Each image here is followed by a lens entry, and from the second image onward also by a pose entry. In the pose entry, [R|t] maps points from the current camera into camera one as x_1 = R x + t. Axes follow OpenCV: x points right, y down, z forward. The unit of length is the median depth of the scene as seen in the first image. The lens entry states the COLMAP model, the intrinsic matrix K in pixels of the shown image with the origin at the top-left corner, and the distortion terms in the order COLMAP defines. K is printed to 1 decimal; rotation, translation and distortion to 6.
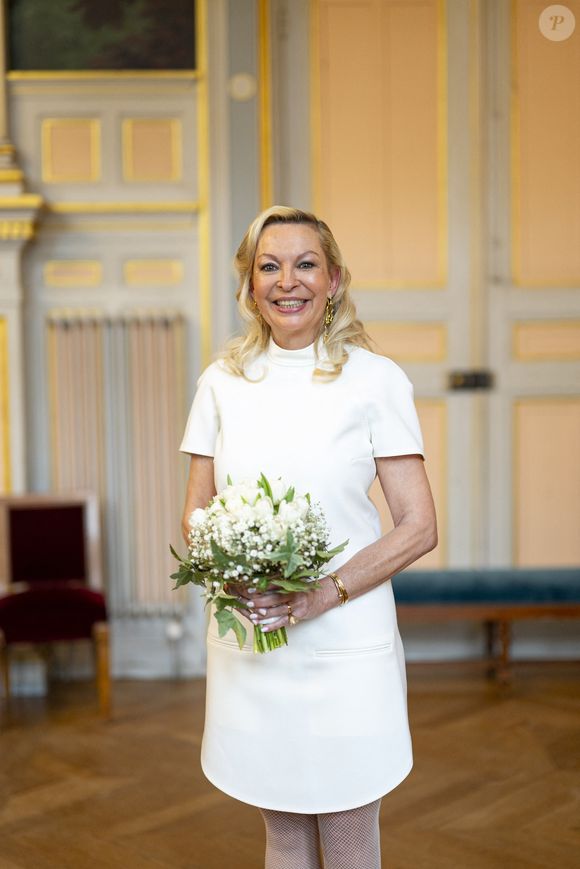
lens RADIAL K [[1228.5, 0, 289.0], [0, 1228.5, 432.7], [0, 0, 1]] dist [-0.014043, 0.024804]
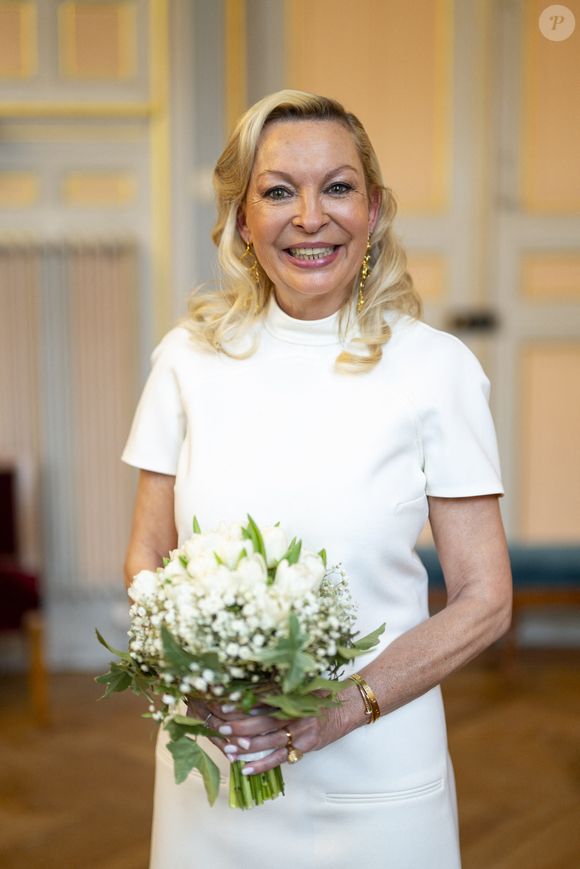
lens RADIAL K [[1228.5, 0, 289.0], [0, 1228.5, 432.7], [0, 0, 1]] dist [-0.014043, 0.024804]
pose [[0.999661, 0.025608, 0.004608, -0.006662], [-0.025404, 0.998879, -0.039946, 0.016163], [-0.005626, 0.039815, 0.999191, 0.393610]]
